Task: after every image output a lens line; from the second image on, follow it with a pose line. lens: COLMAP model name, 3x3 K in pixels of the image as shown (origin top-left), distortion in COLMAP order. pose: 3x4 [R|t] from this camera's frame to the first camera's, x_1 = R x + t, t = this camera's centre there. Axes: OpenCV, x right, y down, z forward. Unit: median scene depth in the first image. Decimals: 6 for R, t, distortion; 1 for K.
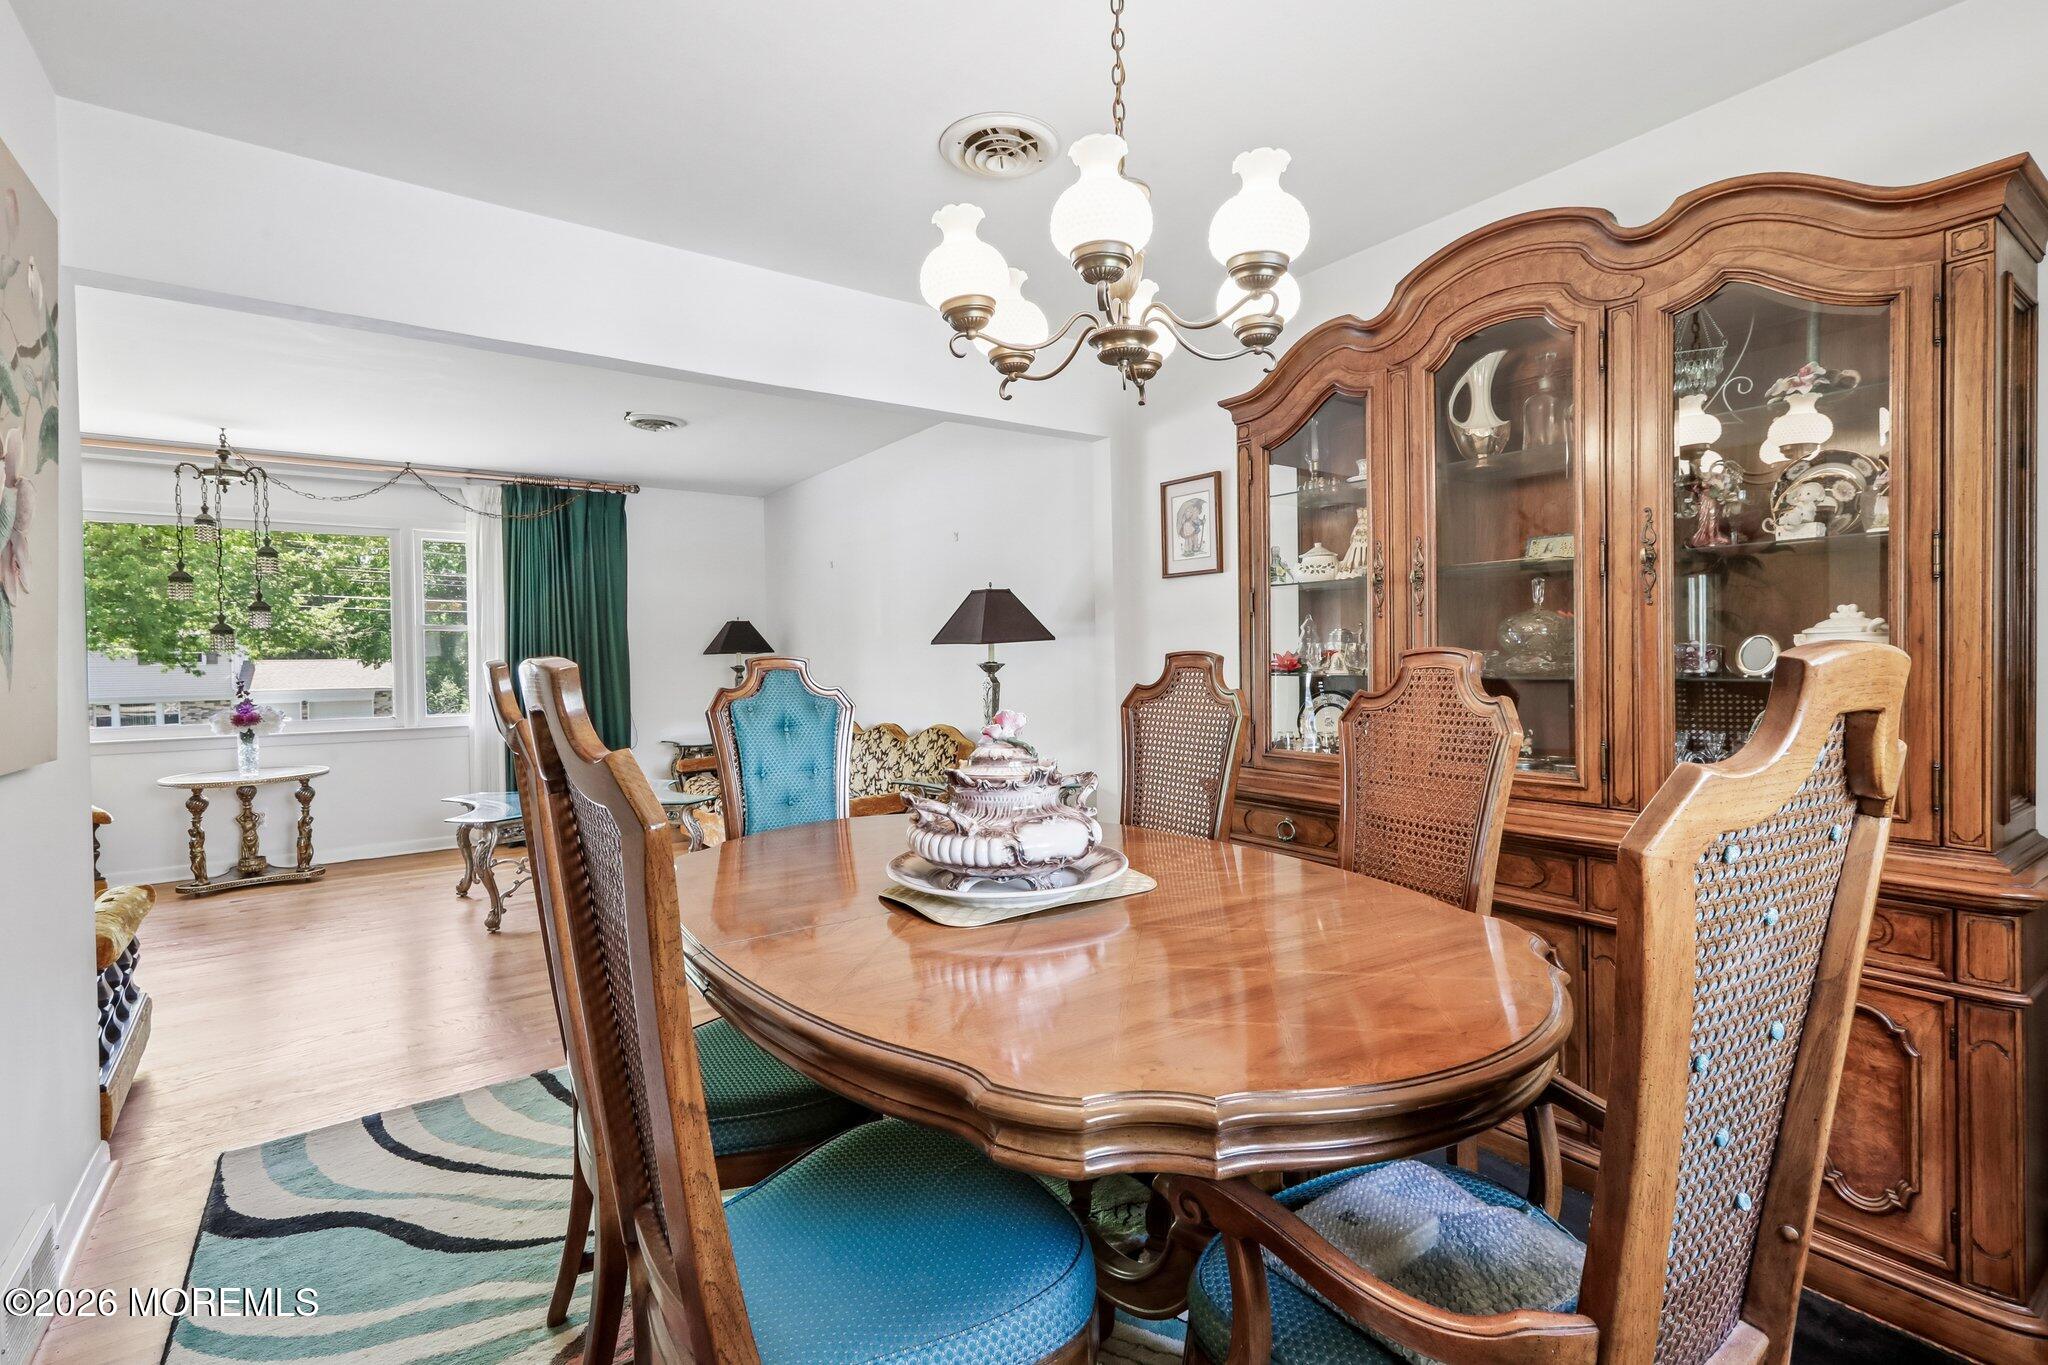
lens RADIAL K [[938.4, 0, 1040.4], [0, 938.4, 675.1], [0, 0, 1]] dist [0.010285, 0.000396]
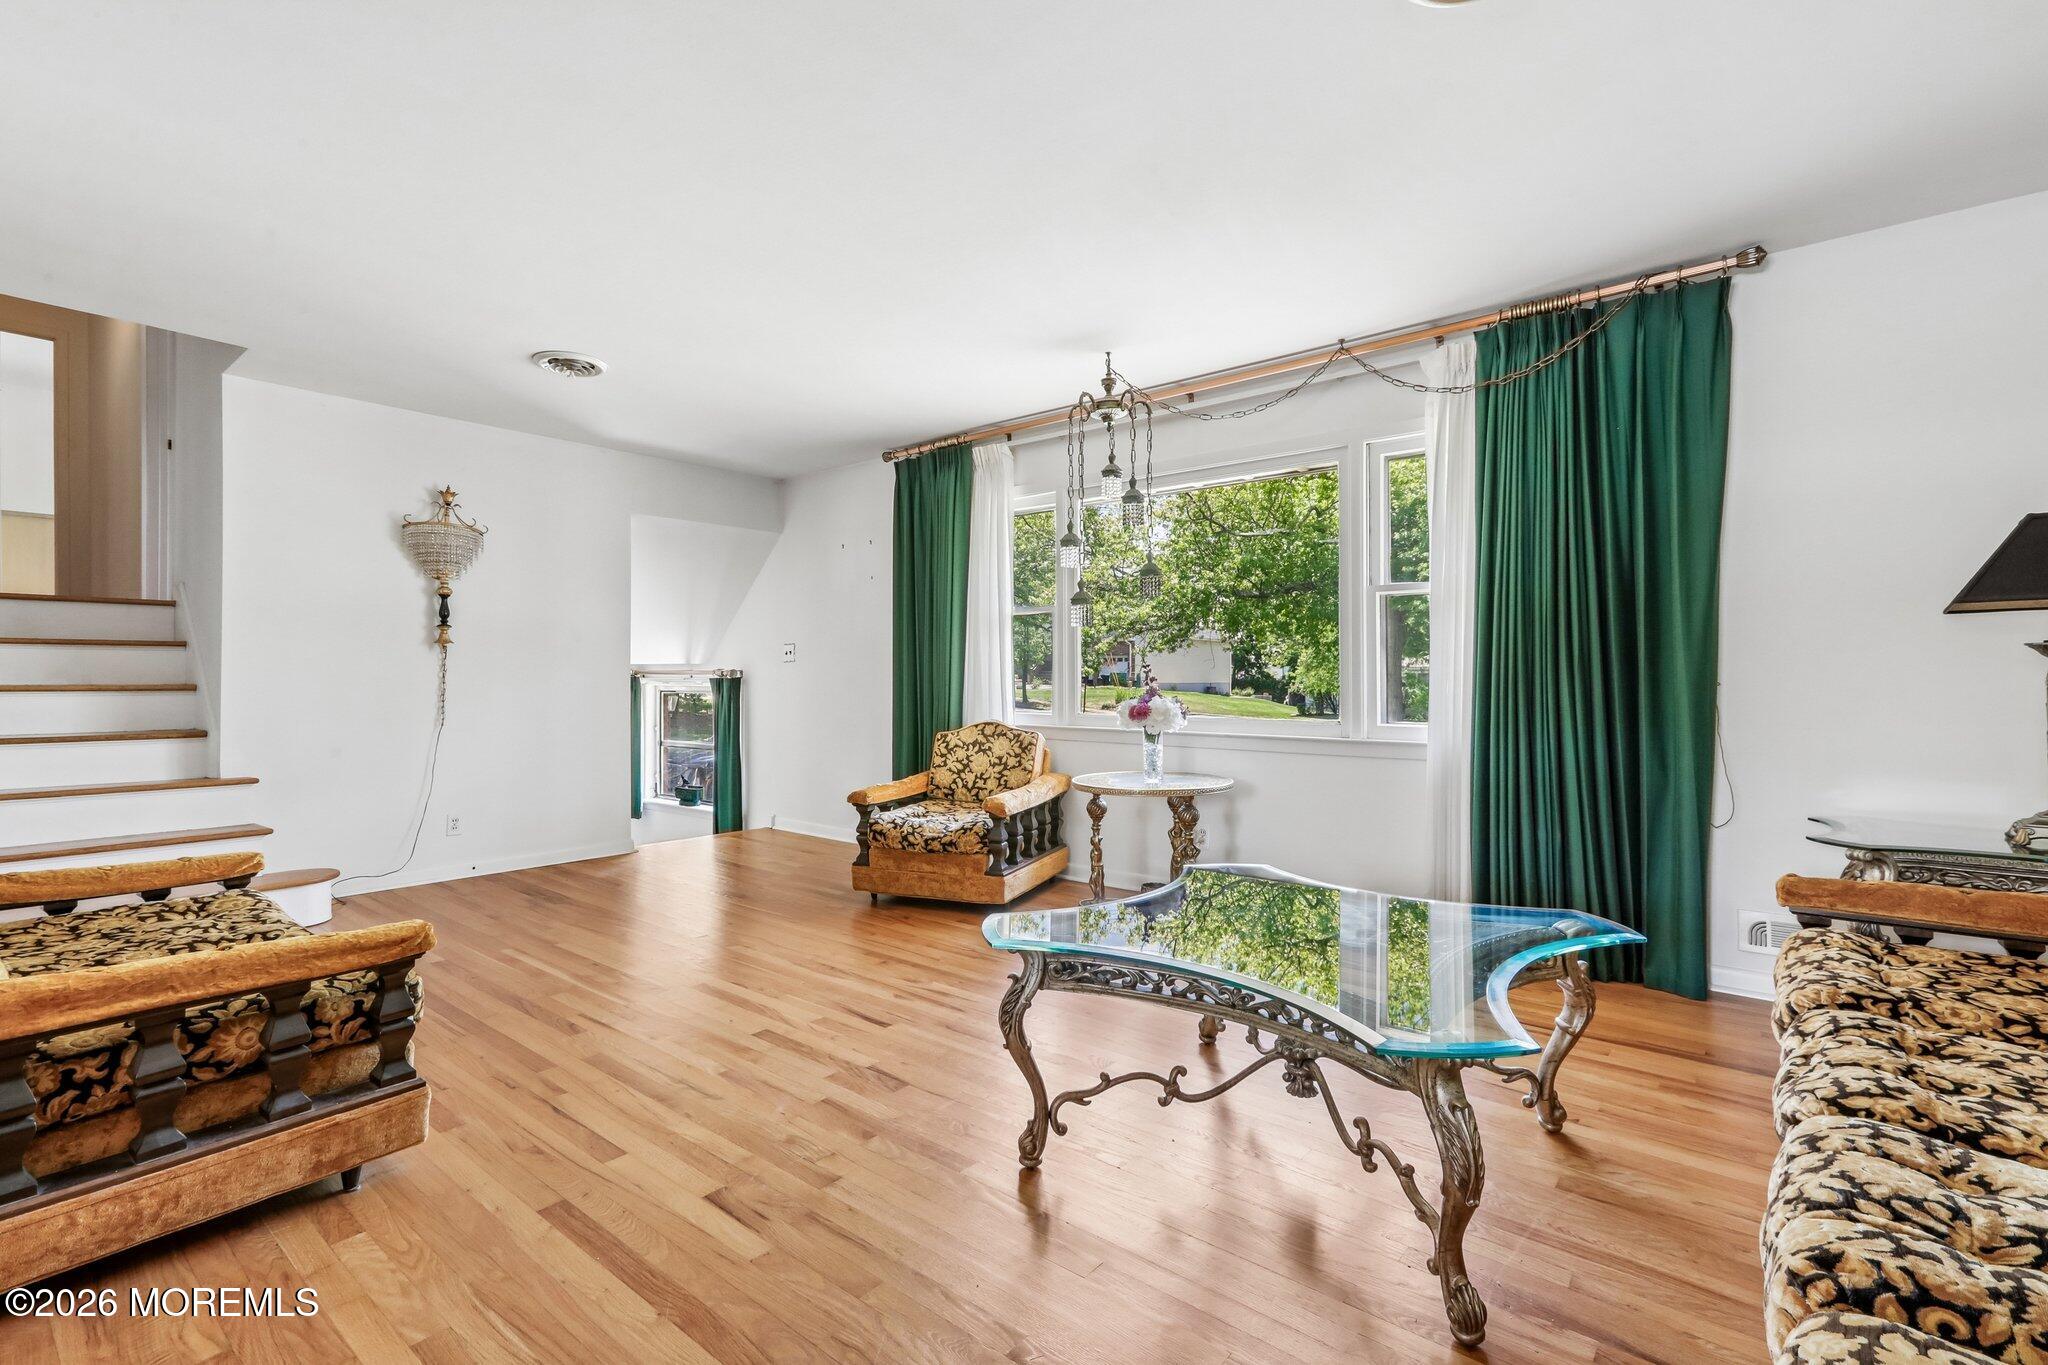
lens RADIAL K [[934.2, 0, 1032.6], [0, 934.2, 685.1], [0, 0, 1]] dist [0.007705, 0.000224]
pose [[0.251498, 0.023561, -0.967571, -0.149899], [-0.021434, 0.999594, 0.018770, 0.017017], [0.967620, 0.016019, 0.251901, 1.112507]]
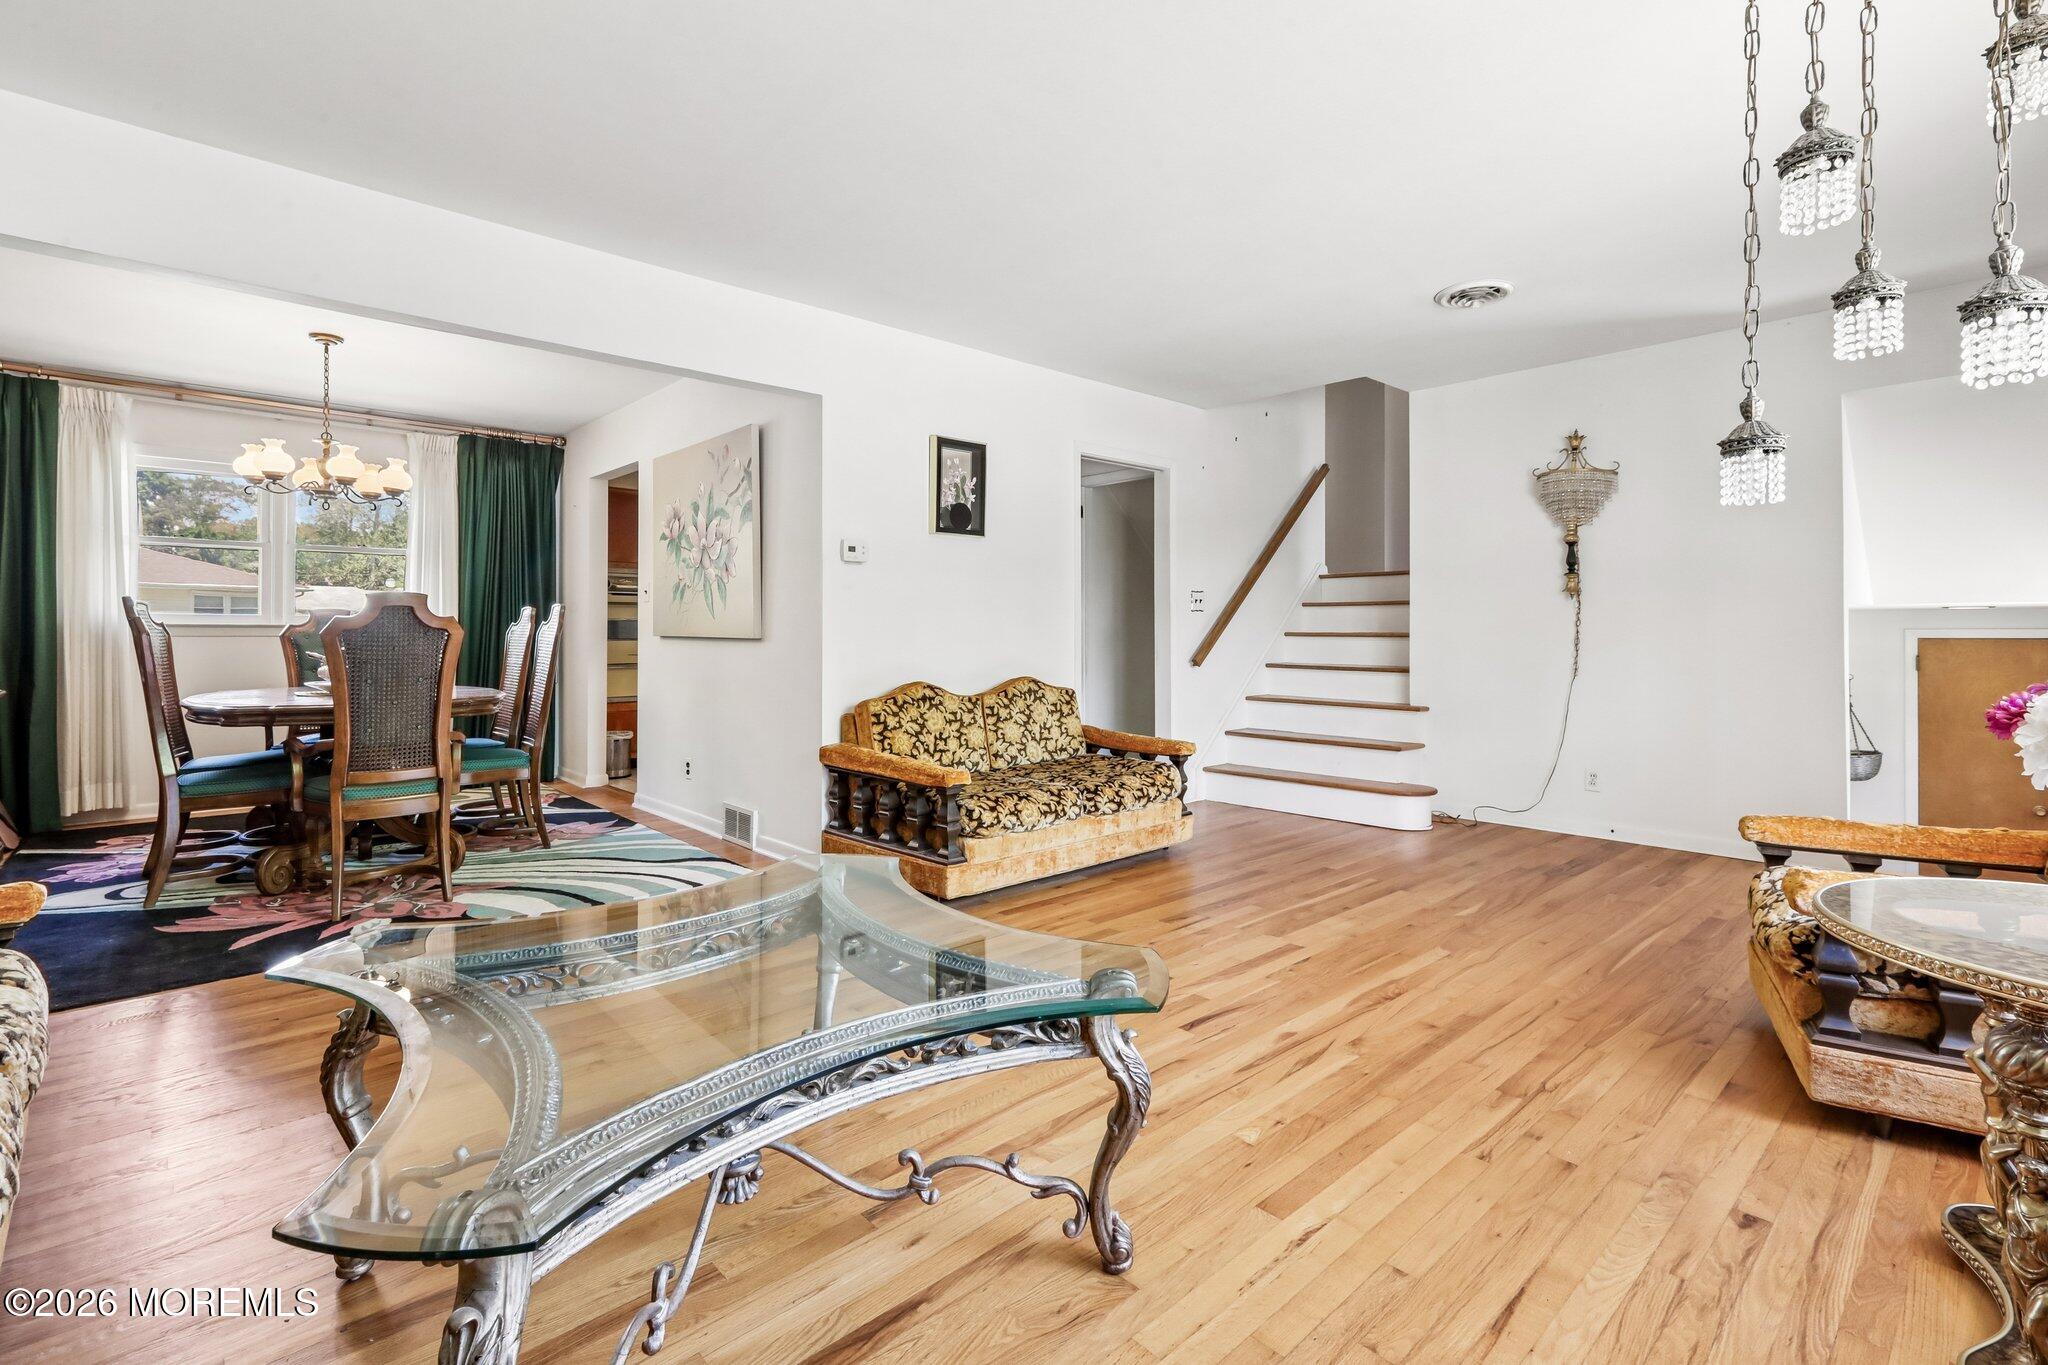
lens RADIAL K [[934.3, 0, 1021.9], [0, 934.3, 628.9], [0, 0, 1]] dist [-0.001027, -0.000071]
pose [[-0.994489, 0.017234, -0.103419, -0.816672], [0.015746, 0.999761, 0.015187, 0.020741], [0.103656, 0.013475, -0.994522, 1.929100]]
